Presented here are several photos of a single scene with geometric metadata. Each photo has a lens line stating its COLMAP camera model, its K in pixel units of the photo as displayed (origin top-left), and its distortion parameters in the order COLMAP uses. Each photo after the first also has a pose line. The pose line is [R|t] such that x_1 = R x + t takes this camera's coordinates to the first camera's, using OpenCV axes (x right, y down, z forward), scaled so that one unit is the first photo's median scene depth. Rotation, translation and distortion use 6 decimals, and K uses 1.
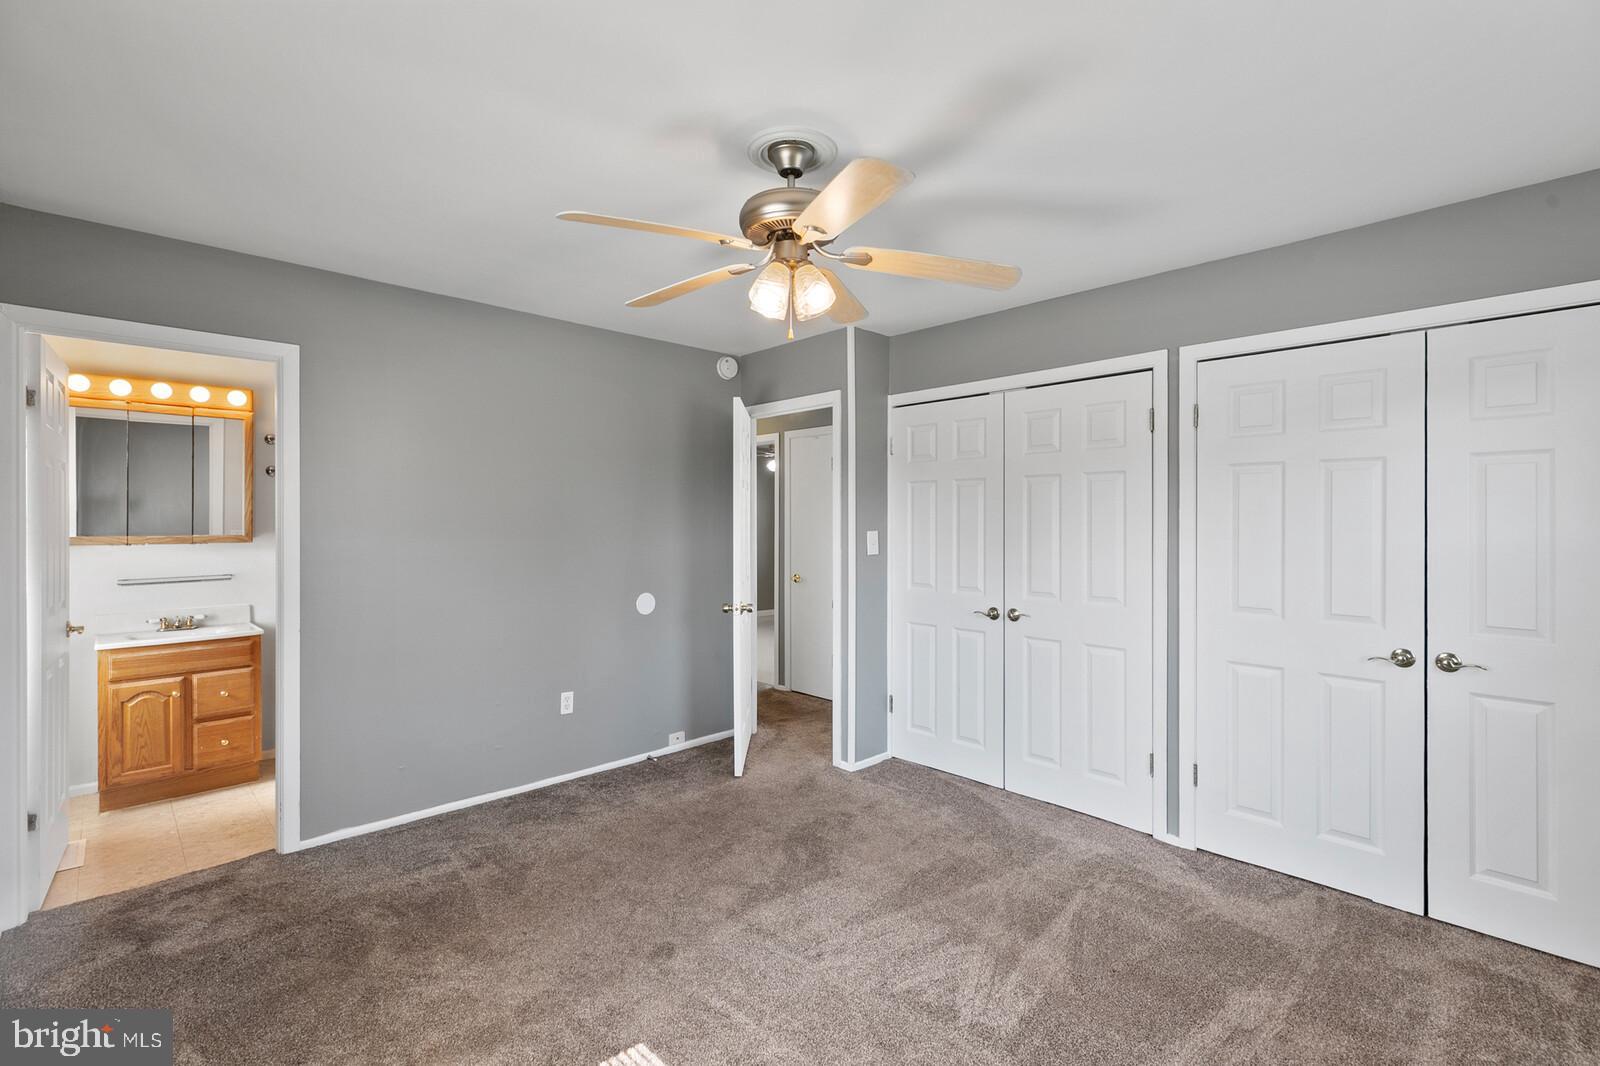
lens RADIAL K [[720.0, 0, 799.1], [0, 720.0, 521.2], [0, 0, 1]] dist [0.005792, 0.000403]
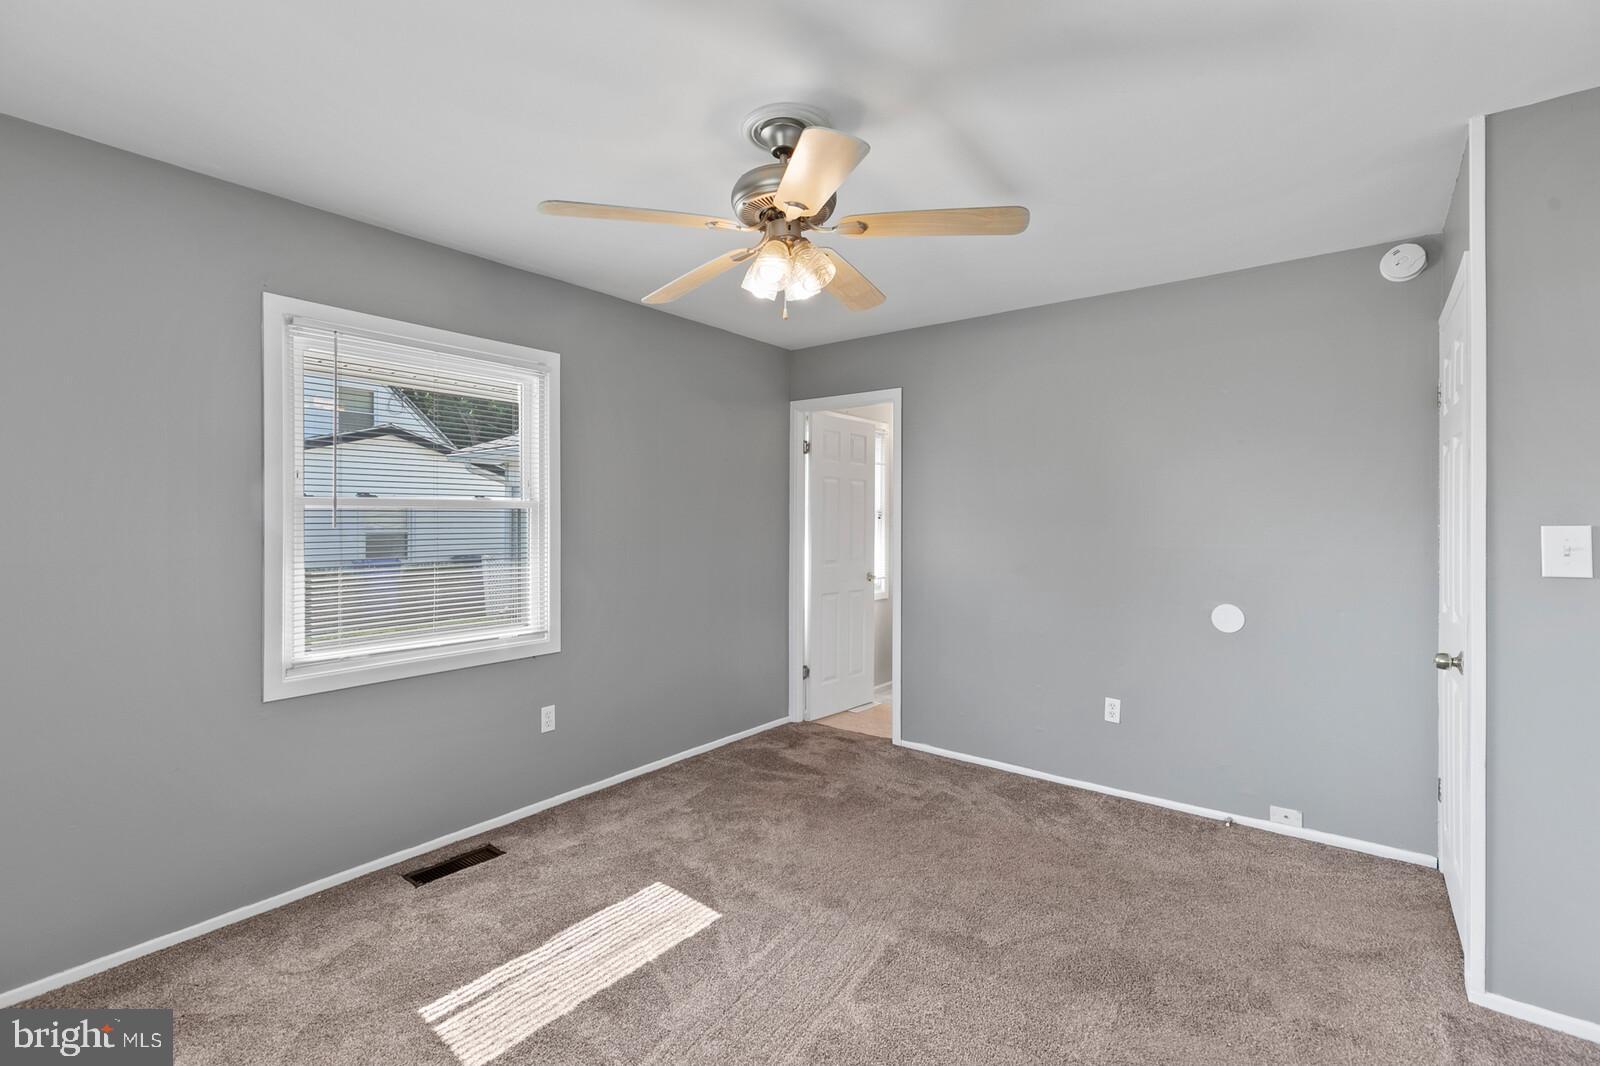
lens RADIAL K [[720.0, 0, 800.6], [0, 720.0, 526.2], [0, 0, 1]] dist [0.005792, 0.000403]
pose [[0.140280, 0.009739, -0.990064, 0.759316], [-0.005204, 0.999945, 0.009099, 0.017176], [0.990098, 0.003876, 0.140323, 0.690234]]
